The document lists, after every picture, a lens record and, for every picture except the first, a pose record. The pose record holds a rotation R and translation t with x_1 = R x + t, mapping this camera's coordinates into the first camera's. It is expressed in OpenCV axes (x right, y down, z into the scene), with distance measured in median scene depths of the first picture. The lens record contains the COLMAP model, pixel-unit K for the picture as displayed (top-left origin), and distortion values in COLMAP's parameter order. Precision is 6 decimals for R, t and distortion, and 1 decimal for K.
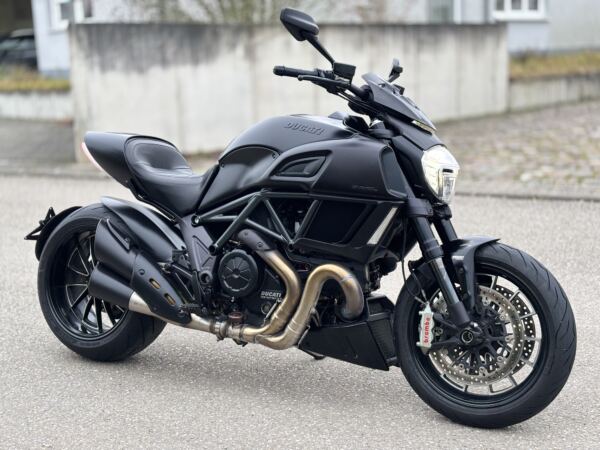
lens RADIAL K [[891.9, 0, 300.0], [0, 891.9, 225.0], [0, 0, 1]] dist [0.252723, -0.988506]
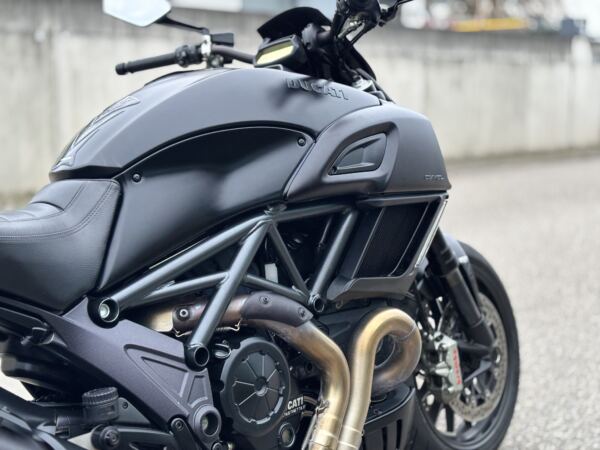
lens RADIAL K [[891.9, 0, 300.0], [0, 891.9, 225.0], [0, 0, 1]] dist [0.252723, -0.988506]
pose [[0.217219, -0.110076, 0.969896, -0.540288], [0.158938, 0.984350, 0.076120, -0.067330], [-0.963096, 0.137618, 0.231315, 0.869368]]
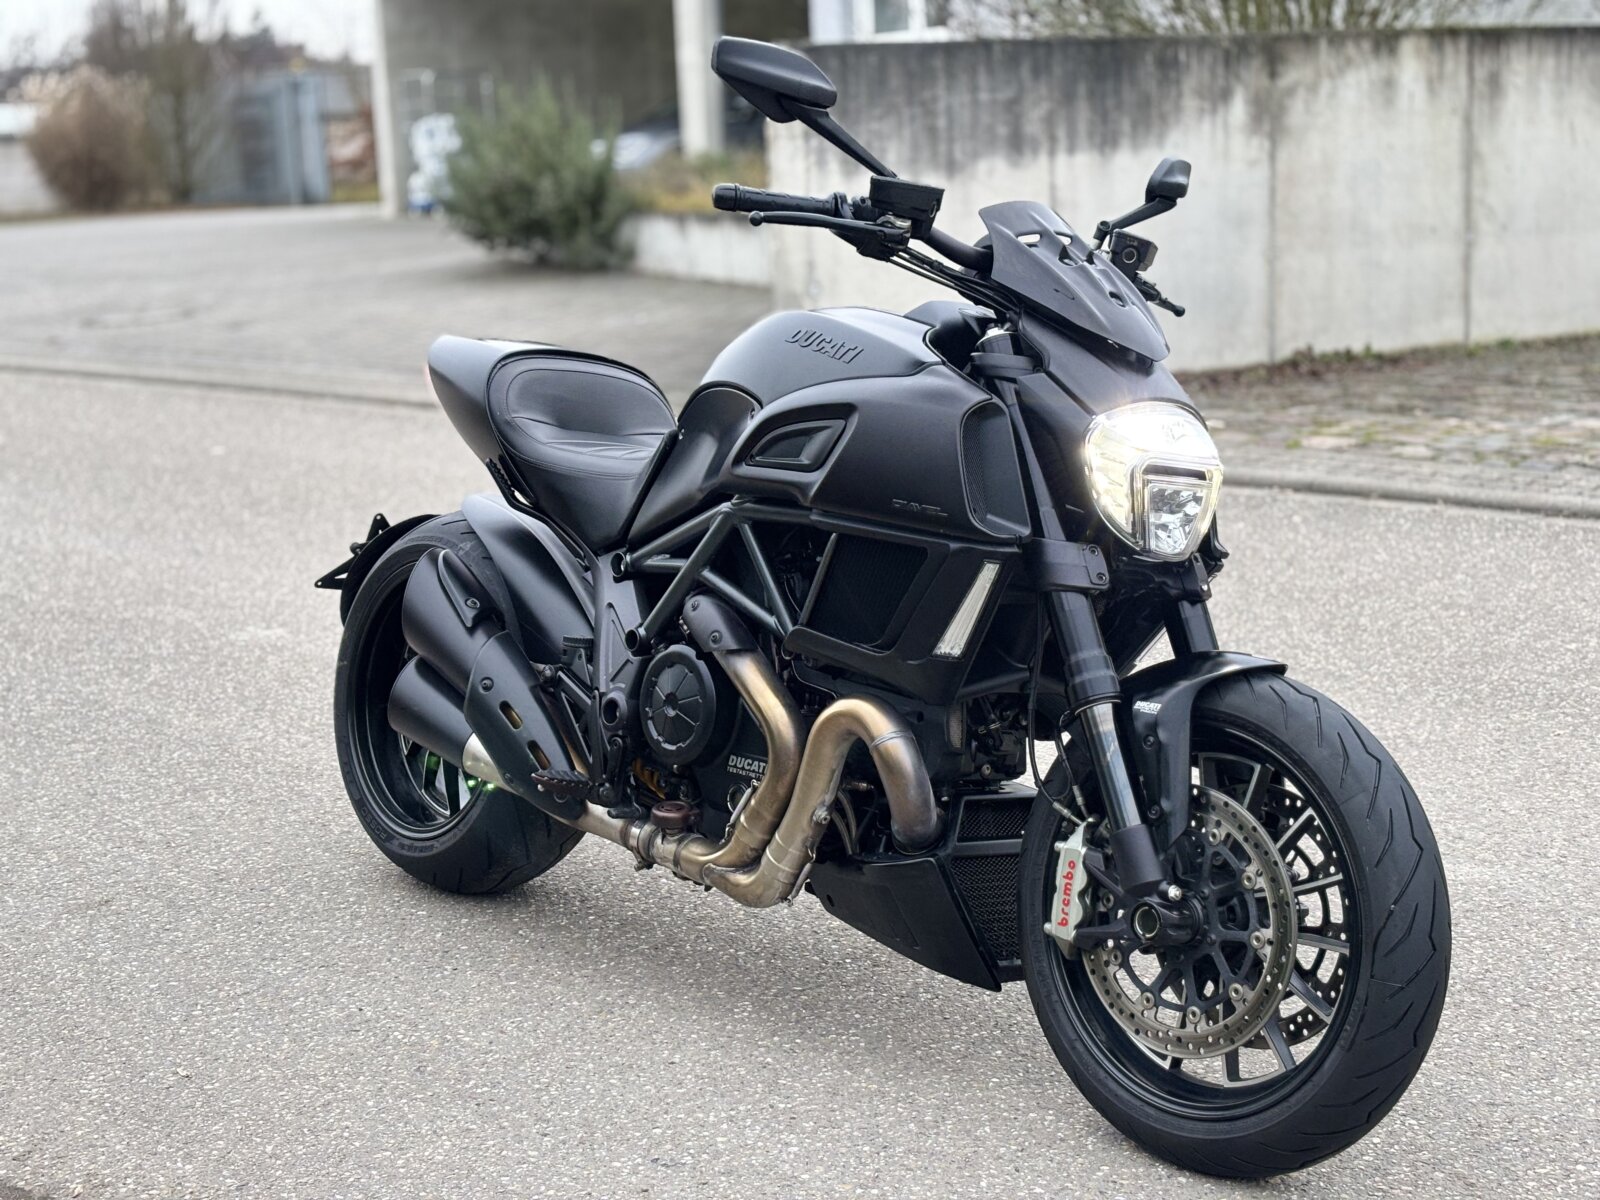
lens RADIAL K [[2378.3, 0, 800.0], [0, 2378.3, 600.0], [0, 0, 1]] dist [0.252723, -0.988506]
pose [[0.946116, 0.062327, -0.317774, 0.321831], [-0.057773, 0.998047, 0.023745, -0.021194], [0.318633, -0.004107, 0.947869, 0.015491]]
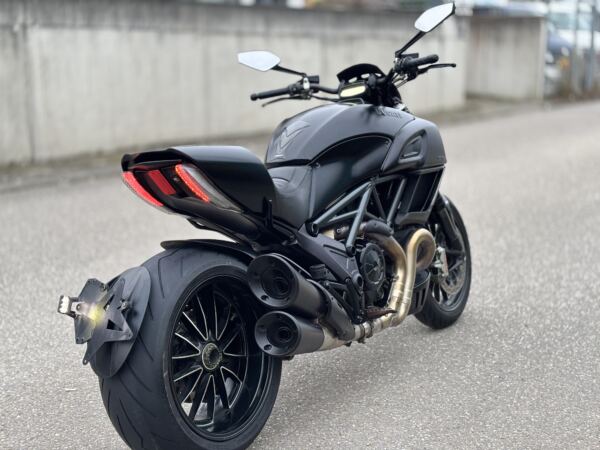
lens RADIAL K [[891.9, 0, 300.0], [0, 891.9, 225.0], [0, 0, 1]] dist [0.252723, -0.988506]
pose [[0.060771, -0.159090, 0.985392, -1.054780], [0.171570, 0.974188, 0.146700, -0.150536], [-0.983296, 0.160148, 0.086498, 1.006517]]
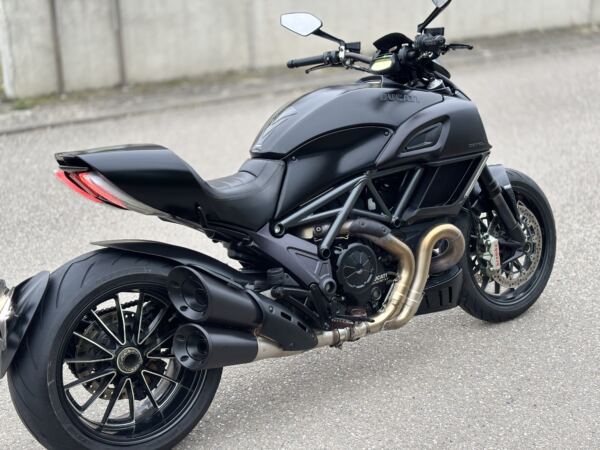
lens RADIAL K [[891.9, 0, 300.0], [0, 891.9, 225.0], [0, 0, 1]] dist [0.252723, -0.988506]
pose [[0.413704, -0.272626, 0.868634, -0.888640], [0.168842, 0.960535, 0.221056, -0.203171], [-0.894618, 0.055210, 0.443407, 0.659810]]
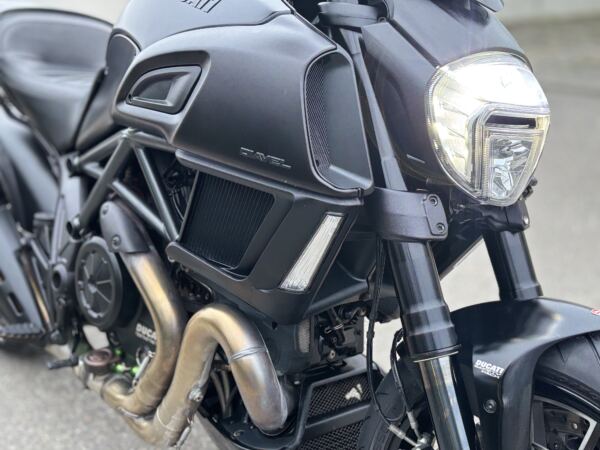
lens RADIAL K [[778.6, 0, 299.2], [0, 778.6, 220.9], [0, 0, 1]] dist [0.164335, -0.561400]
pose [[0.950593, 0.108532, -0.290850, 0.173483], [-0.061204, 0.984029, 0.167158, -0.066136], [0.304346, -0.141098, 0.942053, 0.624140]]
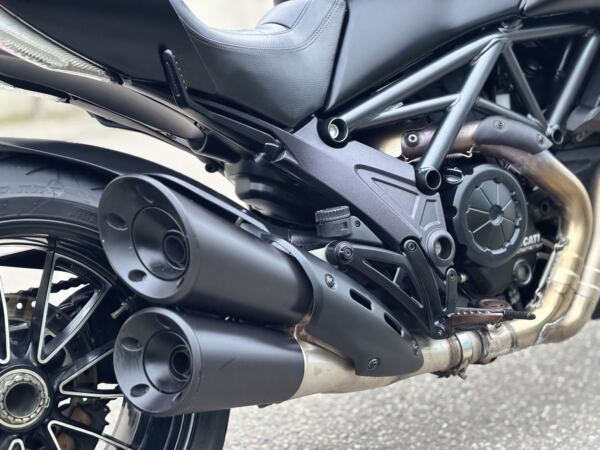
lens RADIAL K [[891.9, 0, 300.0], [0, 891.9, 225.0], [0, 0, 1]] dist [0.252723, -0.988506]
pose [[0.422094, -0.201690, 0.883832, -0.531677], [0.196472, 0.972118, 0.128007, -0.020298], [-0.885006, 0.119618, 0.449951, 0.897227]]
